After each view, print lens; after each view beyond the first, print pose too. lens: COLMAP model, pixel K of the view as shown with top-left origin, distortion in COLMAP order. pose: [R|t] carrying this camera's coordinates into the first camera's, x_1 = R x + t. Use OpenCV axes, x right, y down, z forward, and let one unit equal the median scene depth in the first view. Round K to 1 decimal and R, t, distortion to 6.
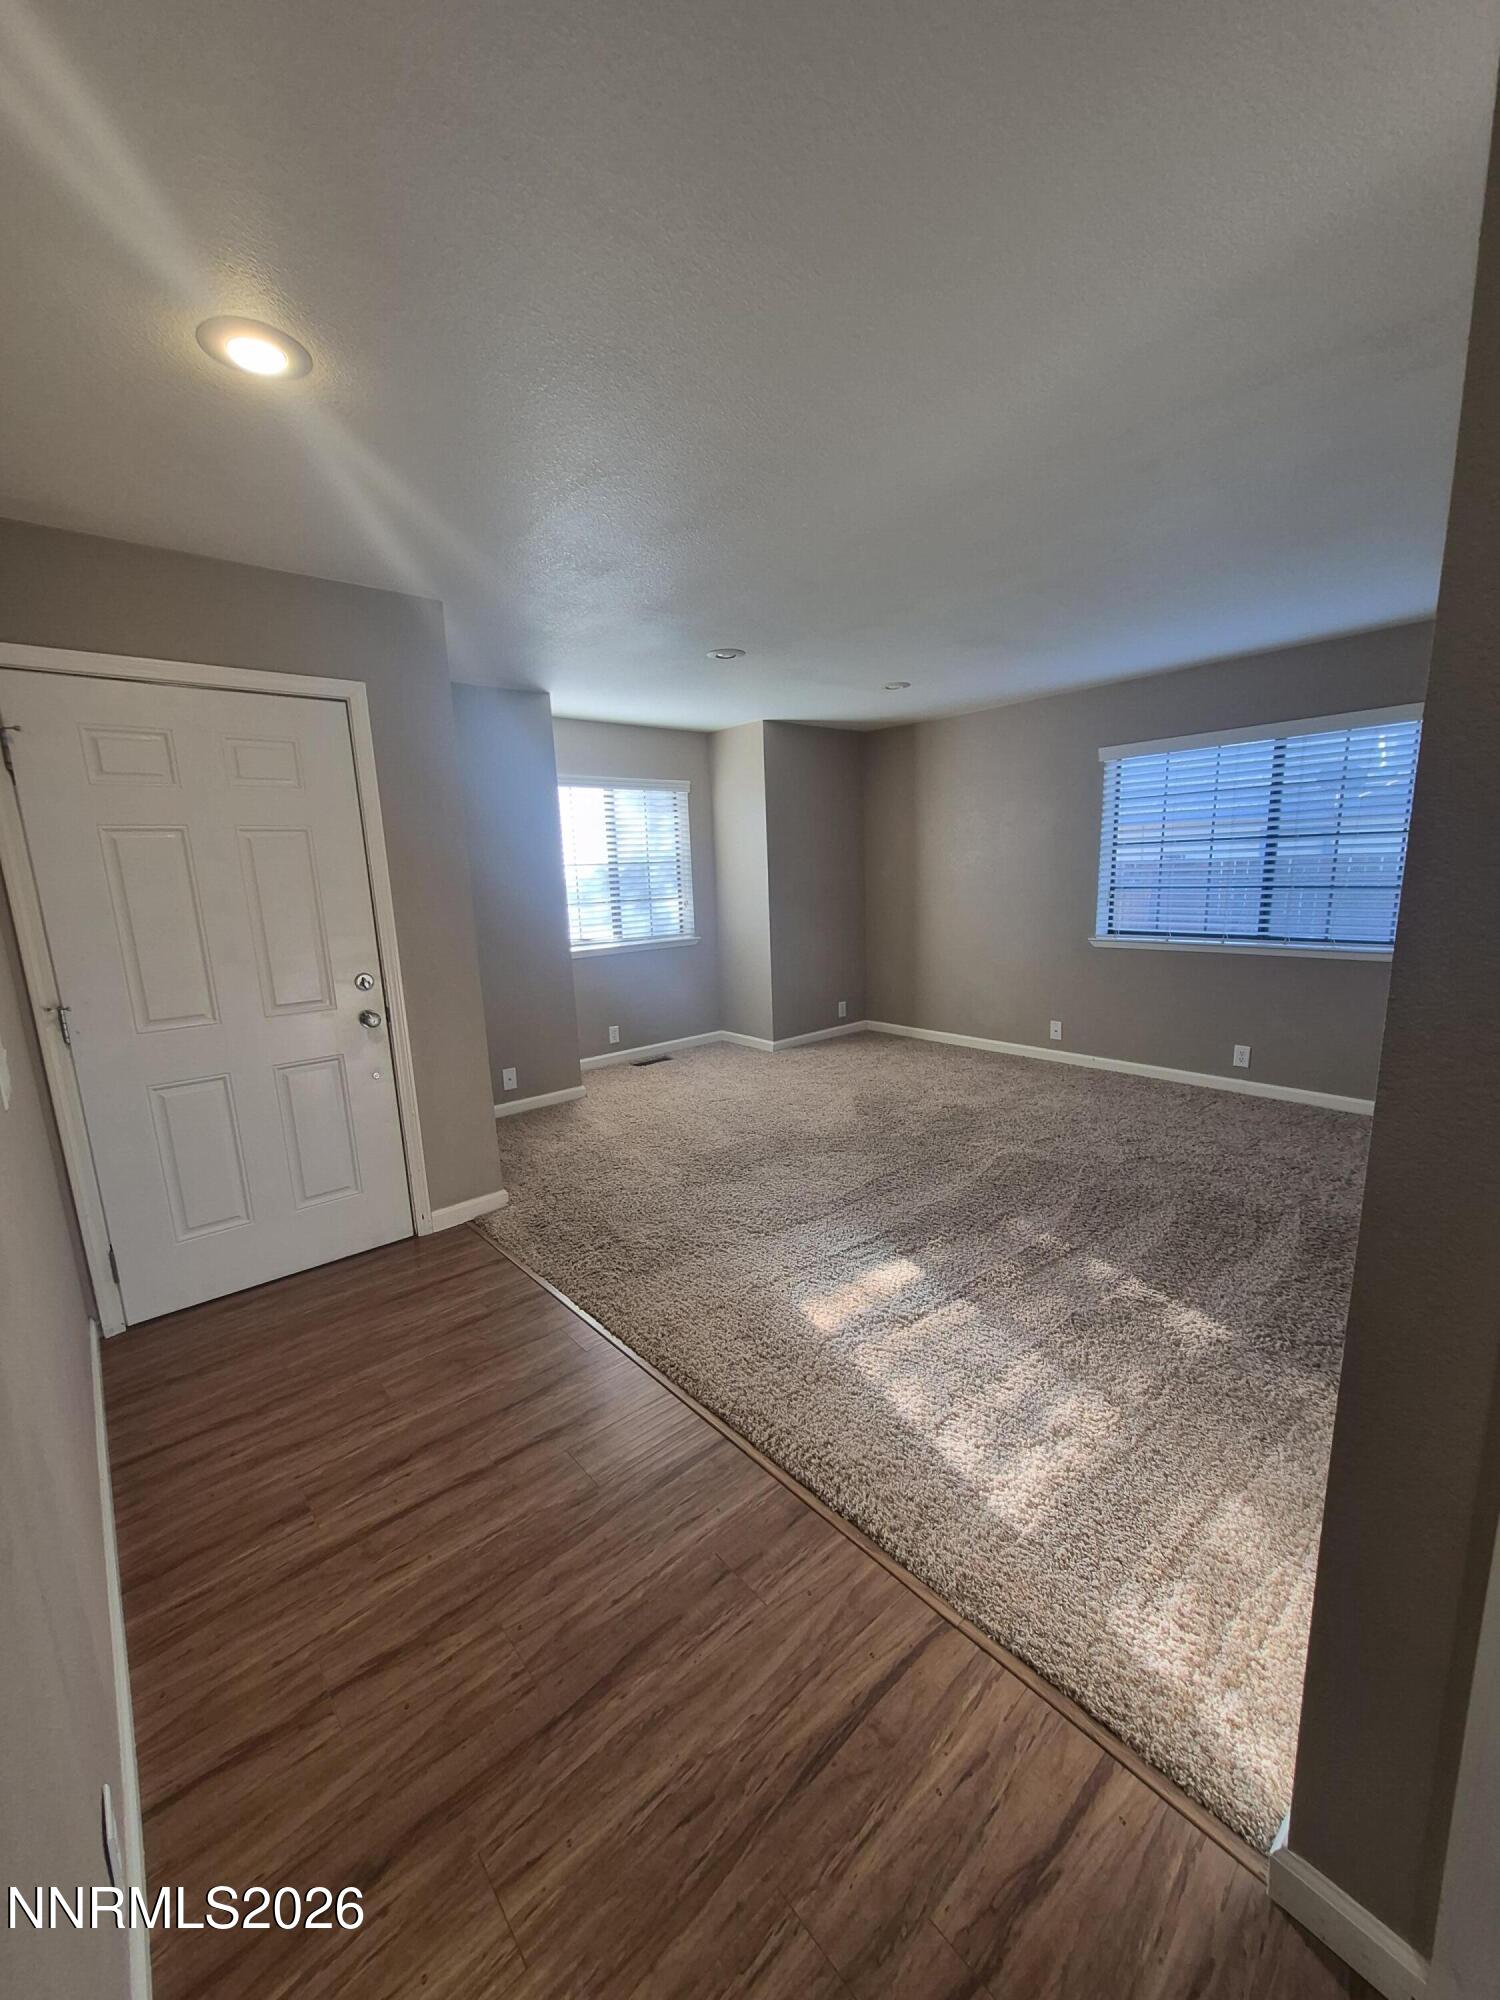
lens RADIAL K [[786.8, 0, 753.2], [0, 786.8, 1007.7], [0, 0, 1]] dist [0.005182, 0.000215]
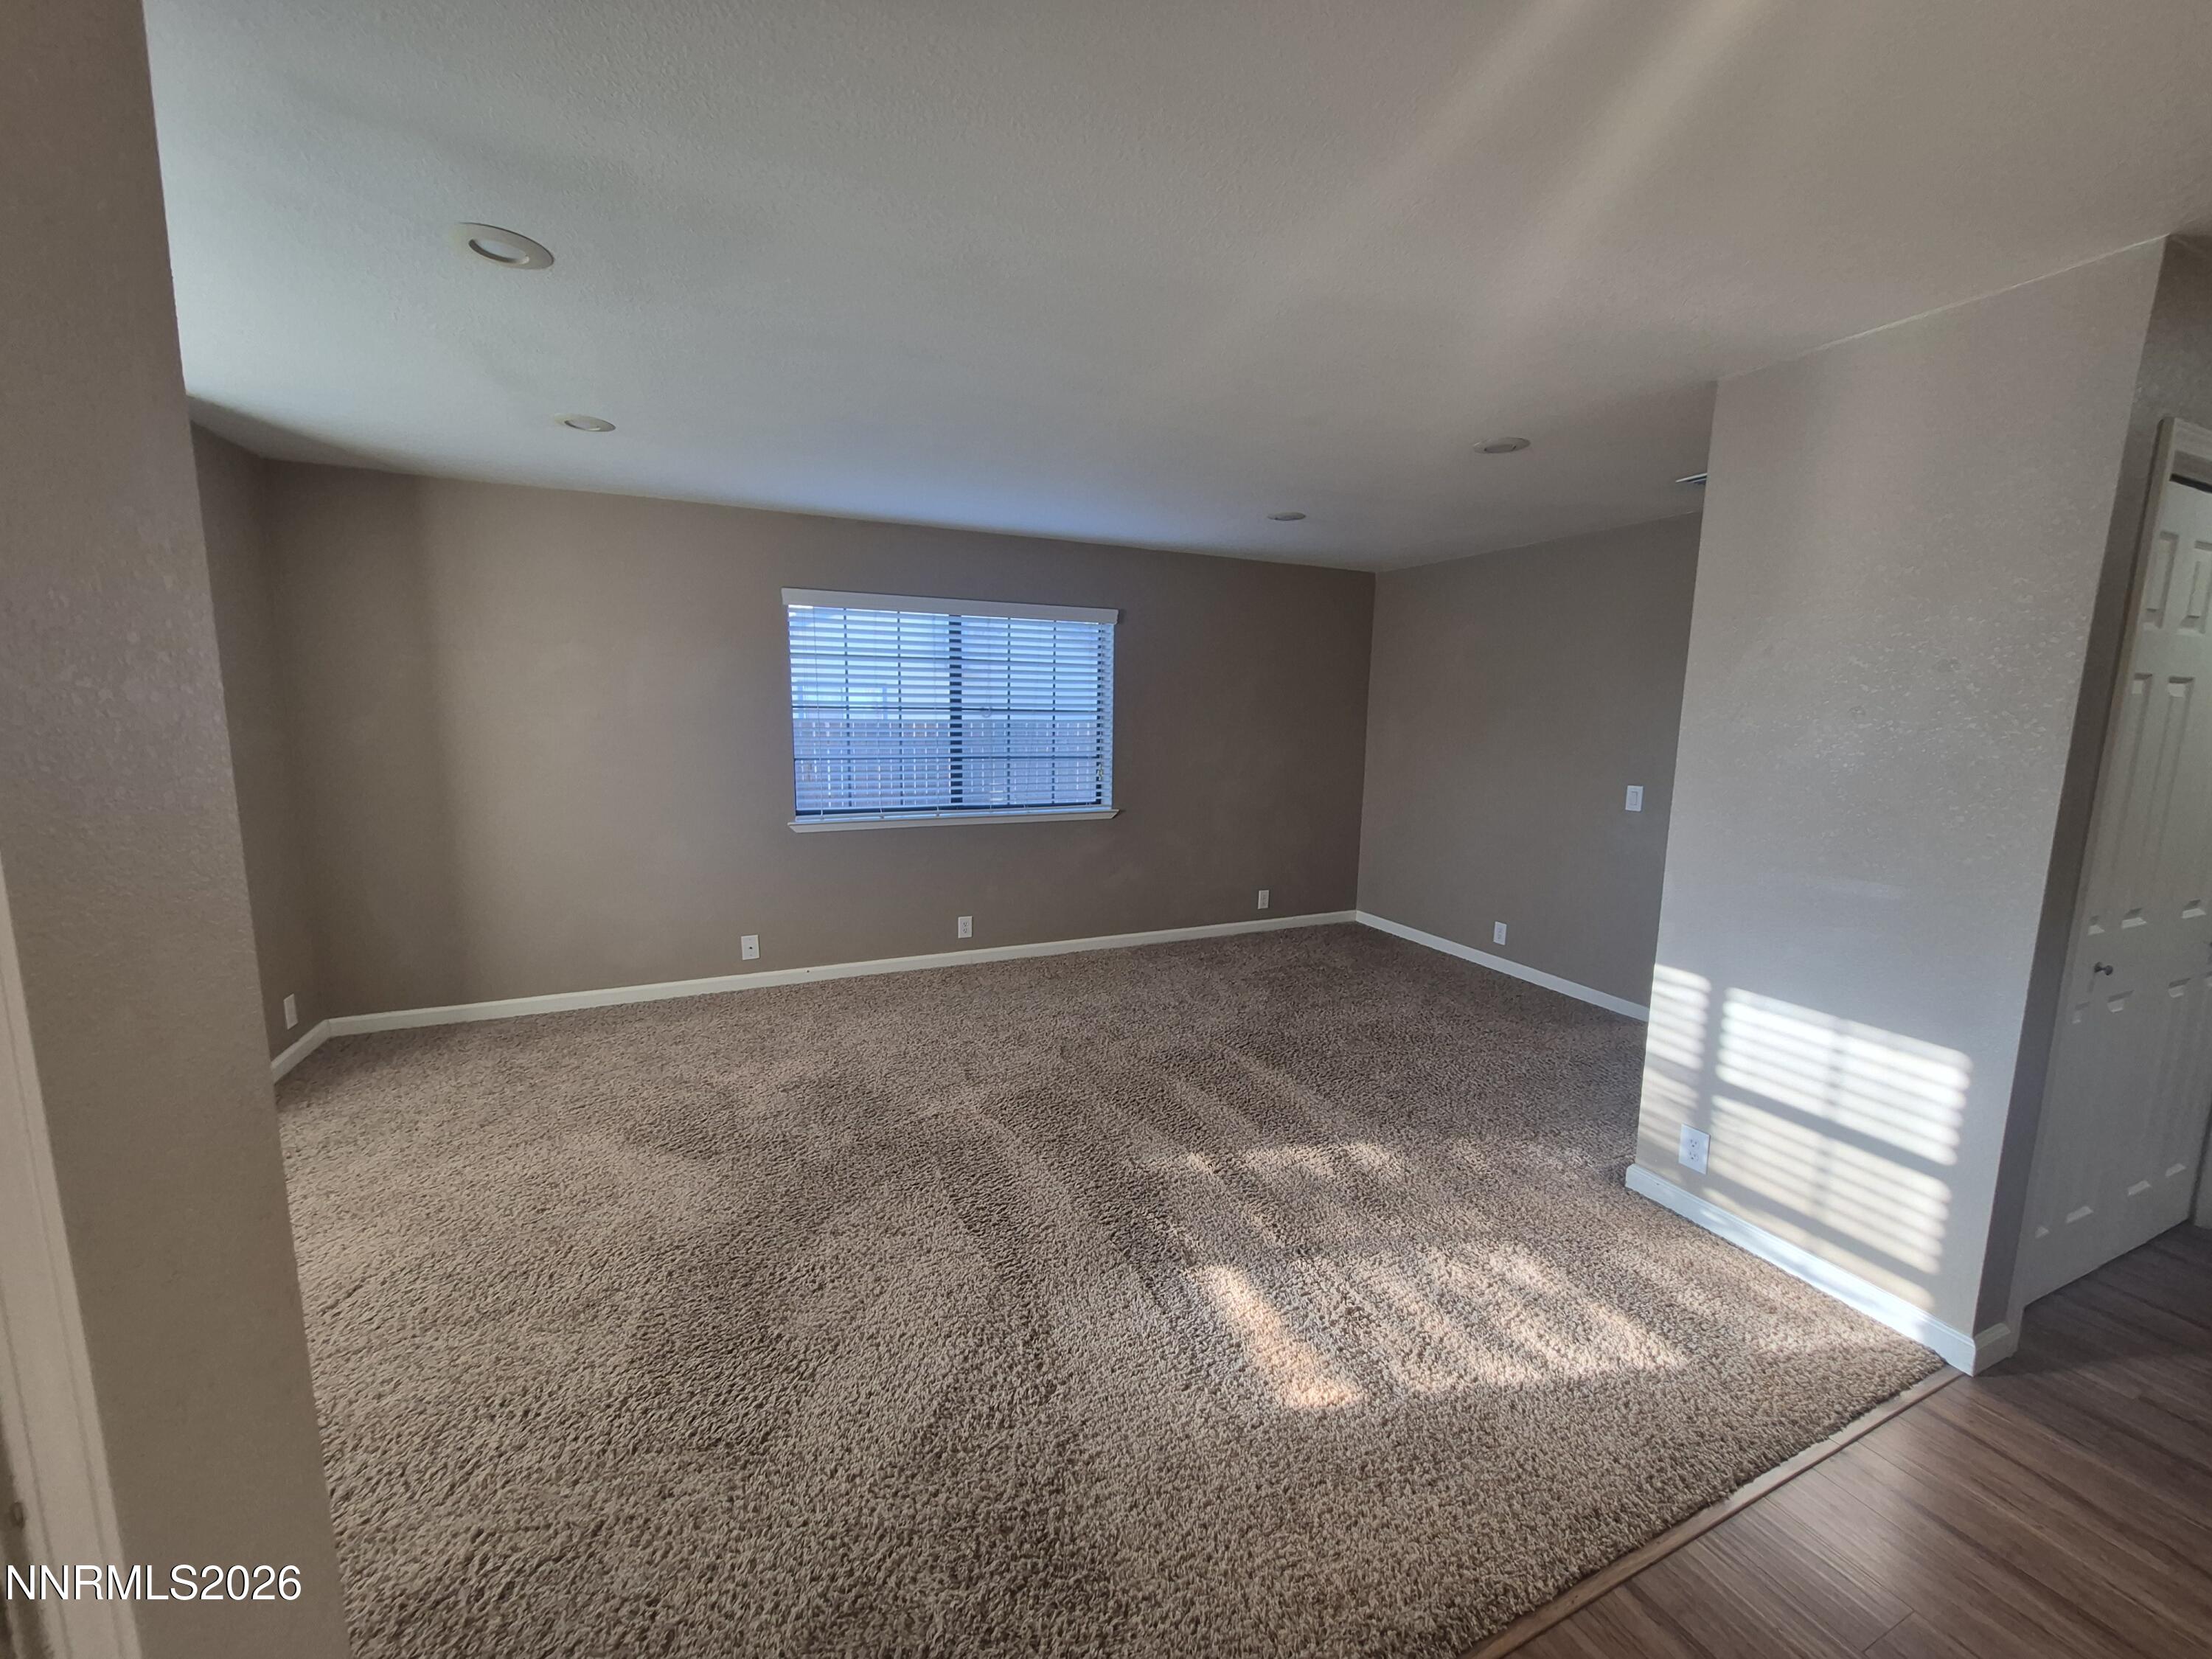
lens RADIAL K [[870.2, 0, 1104.0], [0, 870.2, 827.9], [0, 0, 1]] dist [0.005182, 0.000215]
pose [[0.295761, -0.095299, 0.950496, -0.341613], [0.150593, 0.987221, 0.052122, -0.088185], [-0.943317, 0.127723, 0.306333, 0.458700]]
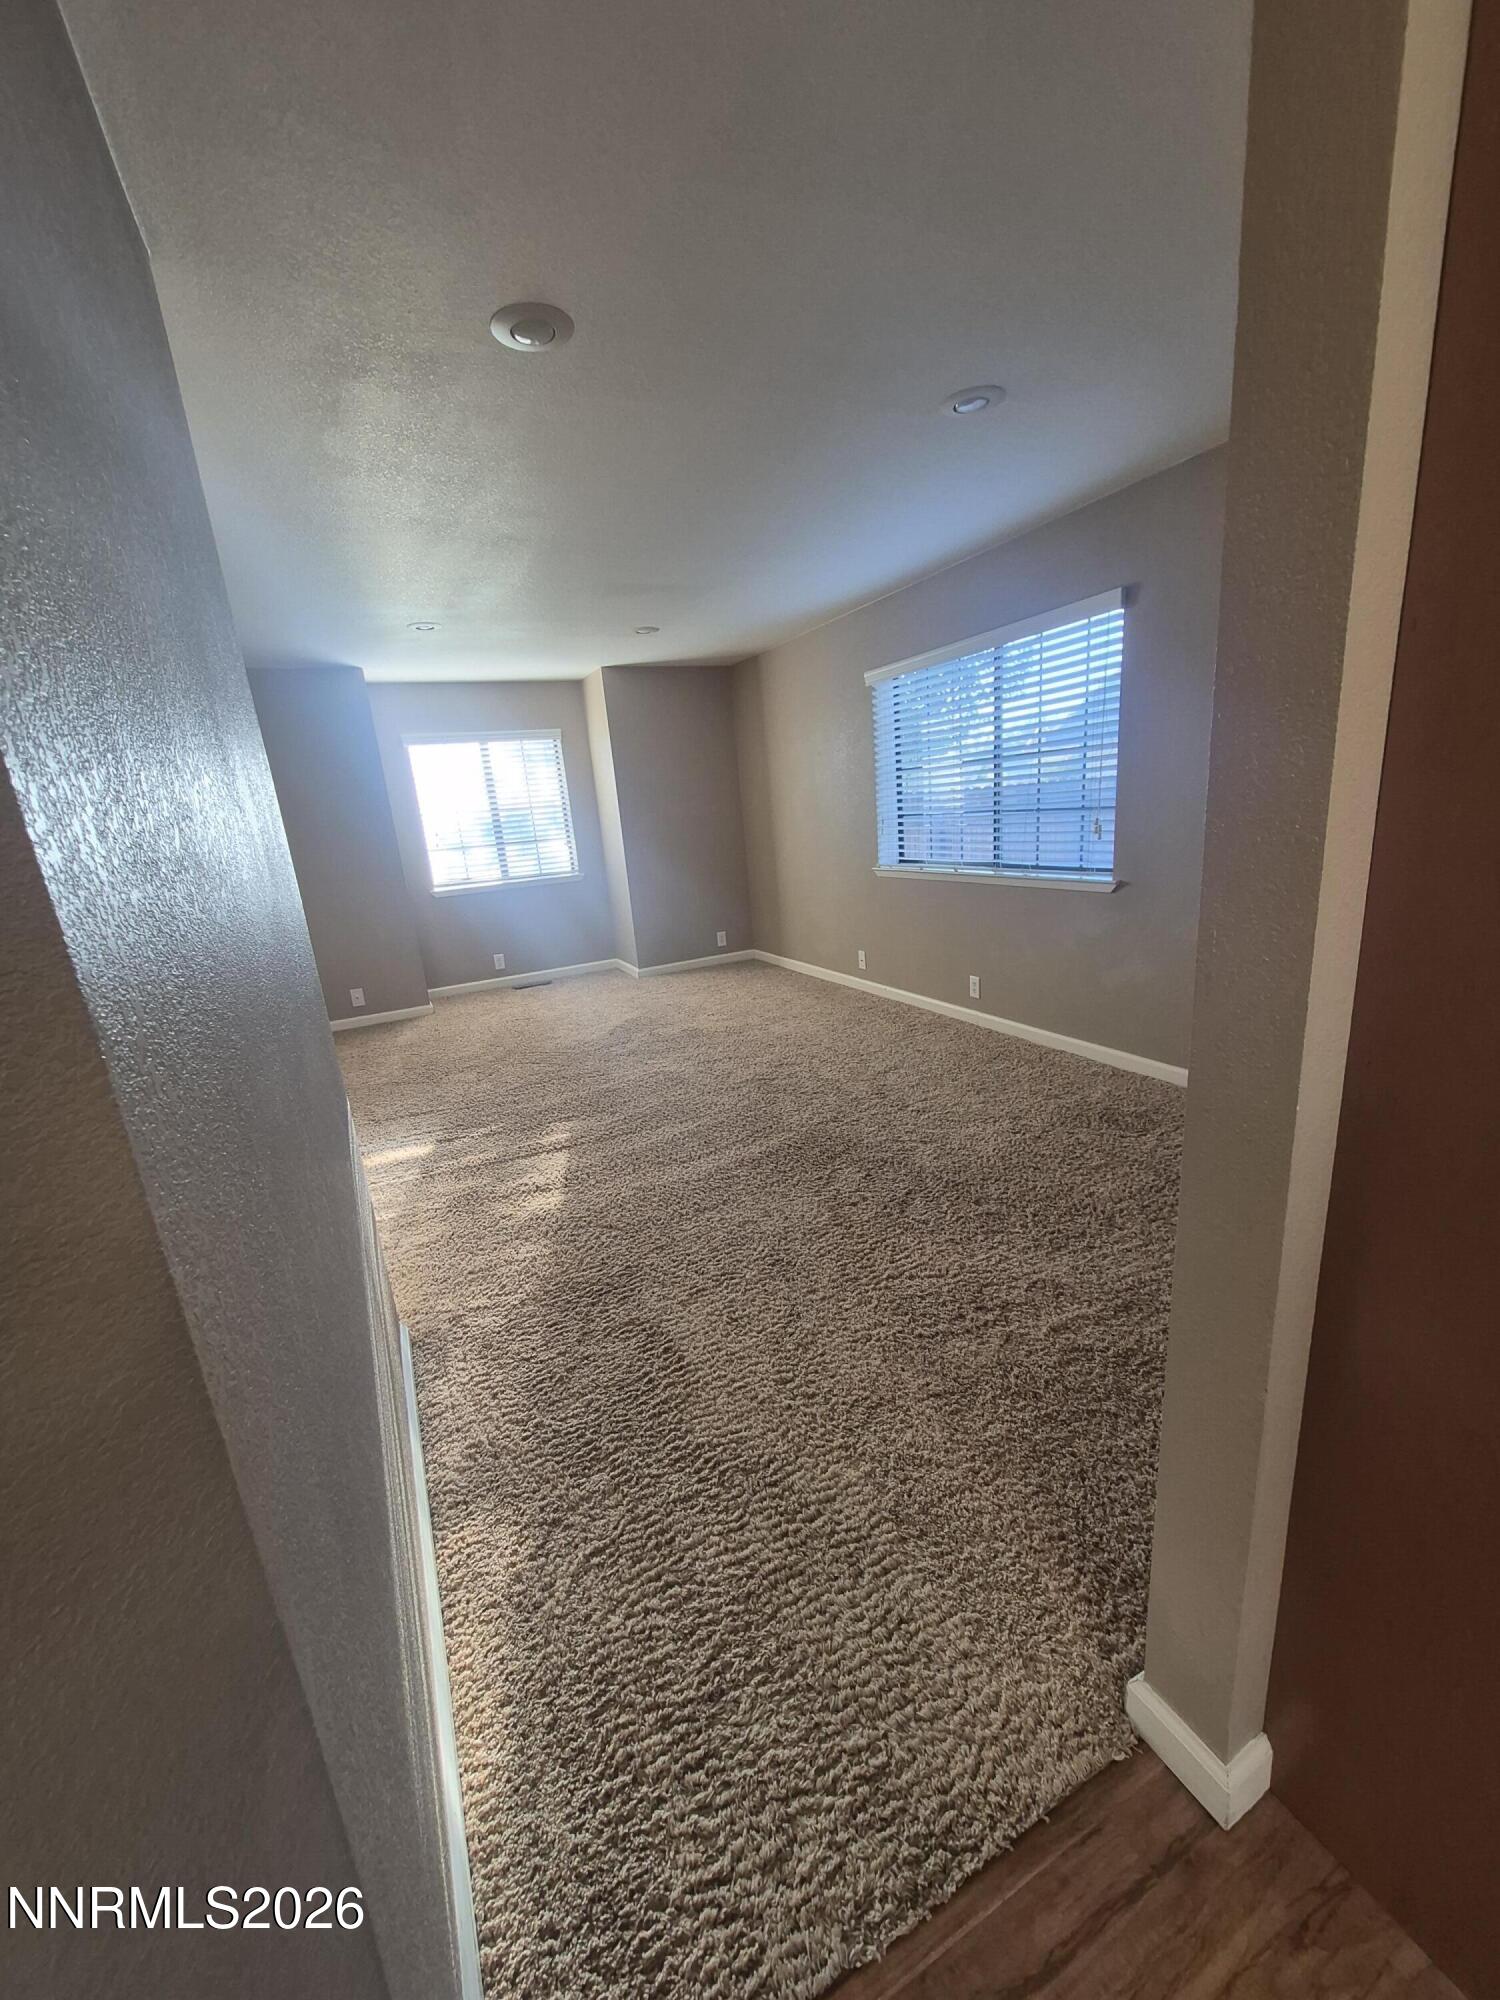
lens RADIAL K [[786.8, 0, 753.9], [0, 786.8, 1019.4], [0, 0, 1]] dist [0.005182, 0.000215]
pose [[0.966453, 0.023474, -0.255767, 0.578395], [0.004084, 0.994285, 0.106684, -0.004325], [0.256810, -0.104150, 0.960834, -0.022276]]
